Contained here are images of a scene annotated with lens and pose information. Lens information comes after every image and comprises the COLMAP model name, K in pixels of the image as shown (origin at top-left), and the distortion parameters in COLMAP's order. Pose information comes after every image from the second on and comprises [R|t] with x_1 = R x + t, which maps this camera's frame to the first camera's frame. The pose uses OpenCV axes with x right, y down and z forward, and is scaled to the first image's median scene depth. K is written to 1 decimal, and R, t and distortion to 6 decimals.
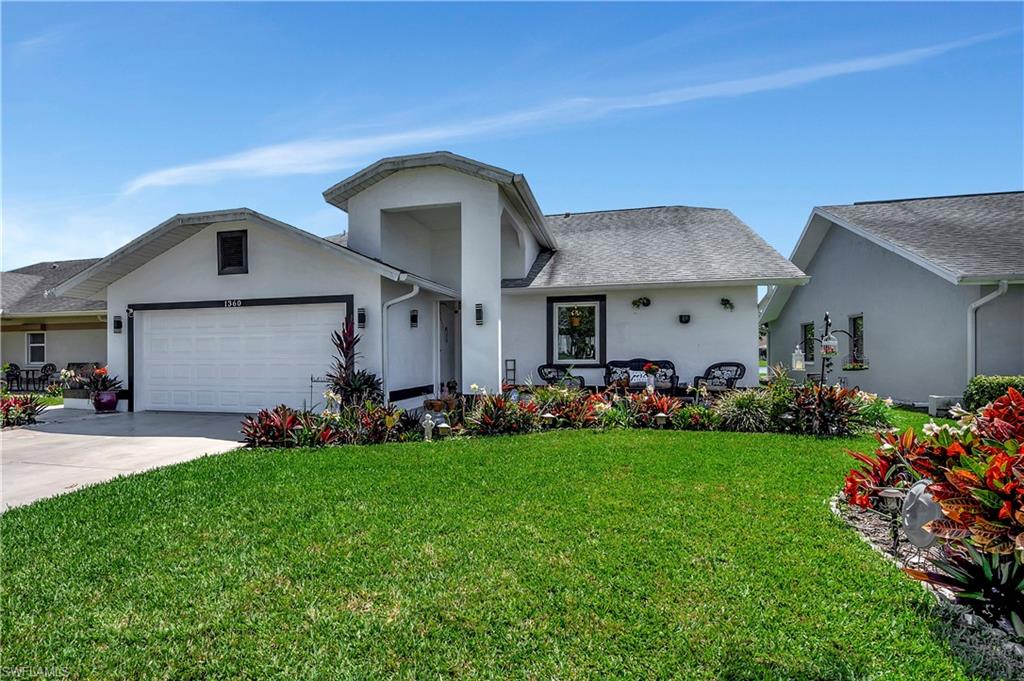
lens RADIAL K [[451.2, 0, 510.1], [0, 451.2, 344.6], [0, 0, 1]] dist [-0.002317, -0.000170]
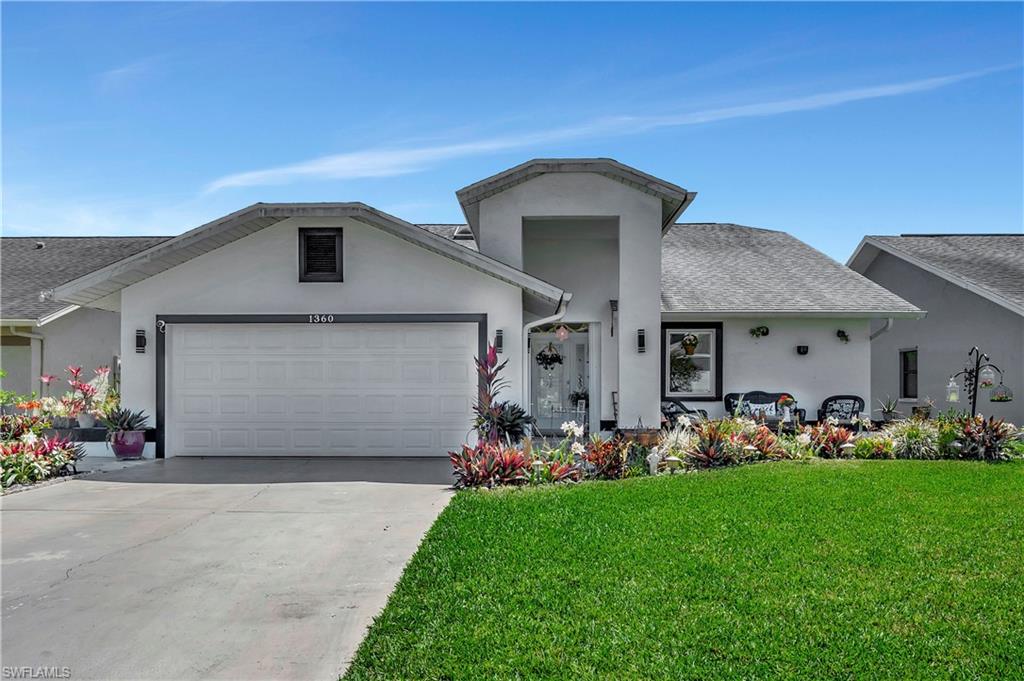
lens RADIAL K [[586.3, 0, 512.0], [0, 586.3, 378.0], [0, 0, 1]] dist [0.000584, -0.000484]
pose [[0.975190, 0.010786, 0.221105, -0.500805], [-0.011302, 0.999936, 0.001069, 0.008316], [-0.221079, -0.003541, 0.975249, -0.084821]]
